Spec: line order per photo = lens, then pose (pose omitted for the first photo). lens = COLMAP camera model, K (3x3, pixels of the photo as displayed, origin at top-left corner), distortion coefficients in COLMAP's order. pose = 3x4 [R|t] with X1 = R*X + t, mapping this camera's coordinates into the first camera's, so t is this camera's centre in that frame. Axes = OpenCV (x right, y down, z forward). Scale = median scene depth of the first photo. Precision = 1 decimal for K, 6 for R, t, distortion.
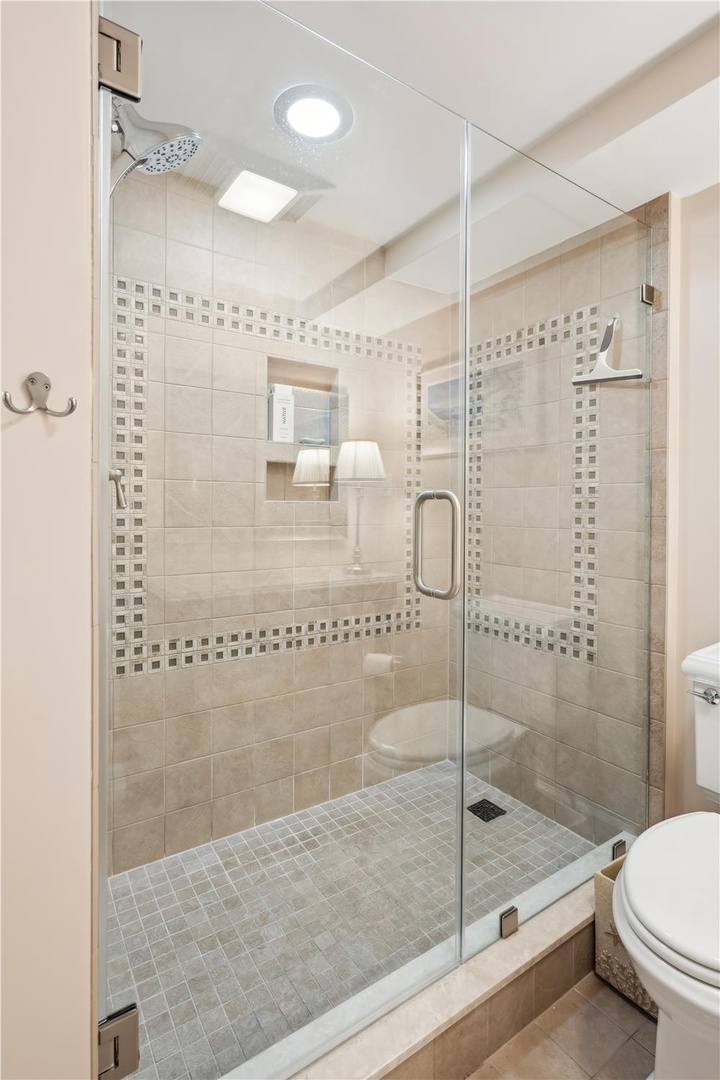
lens RADIAL K [[528.7, 0, 361.9], [0, 528.7, 527.4], [0, 0, 1]] dist [0.004533, 0.000510]
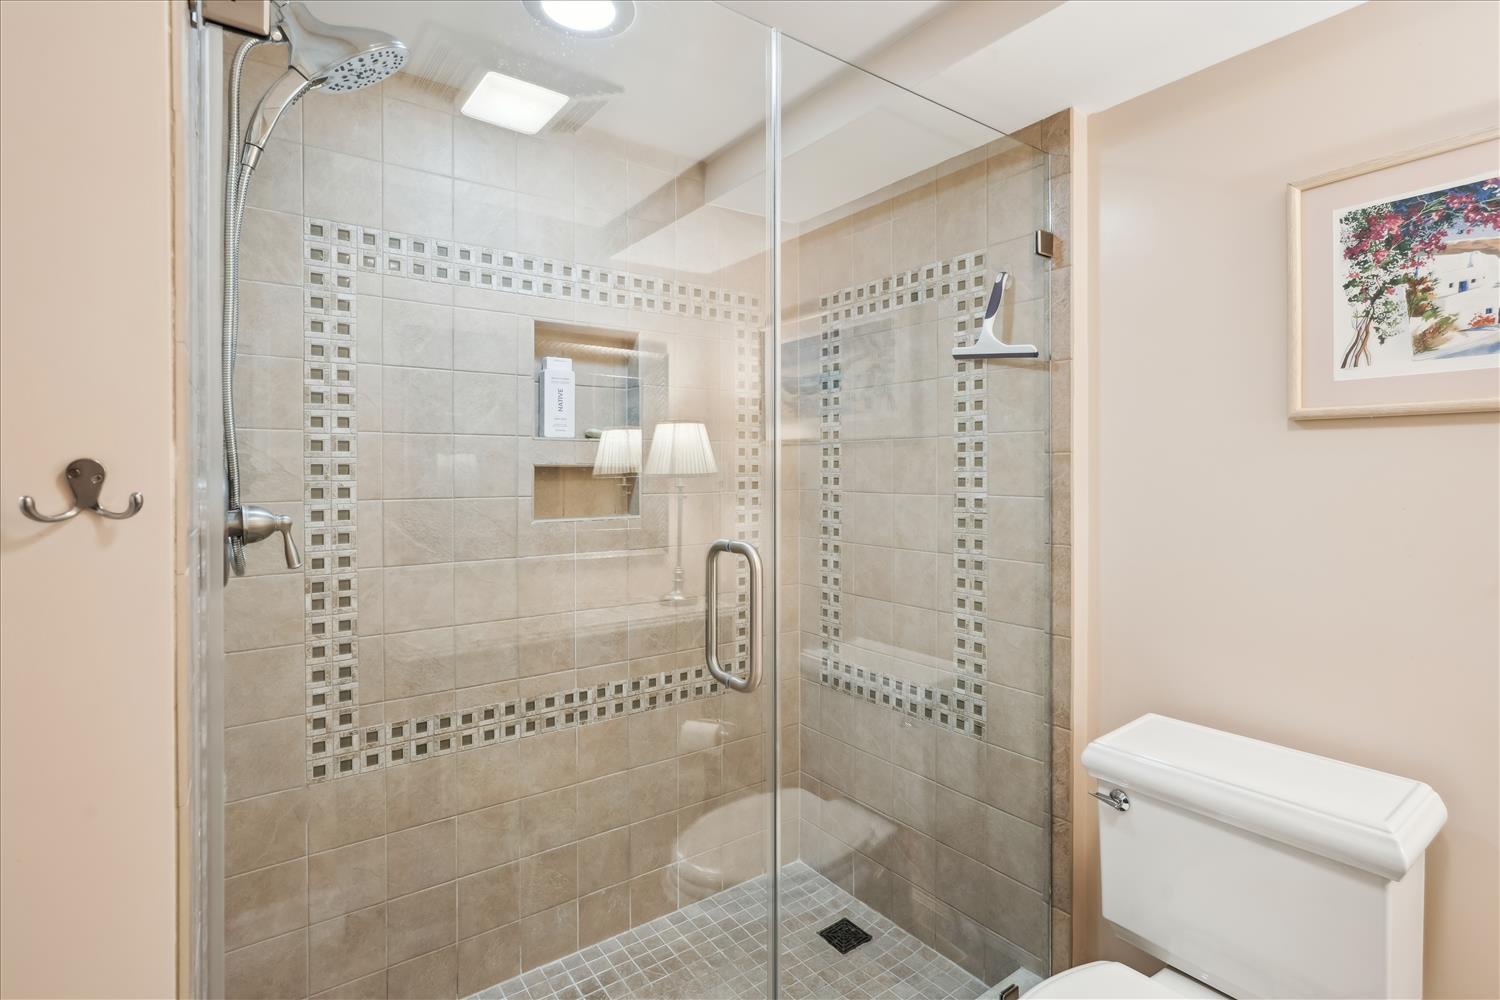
lens RADIAL K [[722.8, 0, 750.0], [0, 722.8, 500.0], [0, 0, 1]] dist [0.002827, 0.001624]
pose [[0.999307, -0.009589, 0.035977, 0.080578], [0.009582, 0.999954, 0.000374, -0.078528], [-0.035979, -0.000029, 0.999353, 0.003121]]
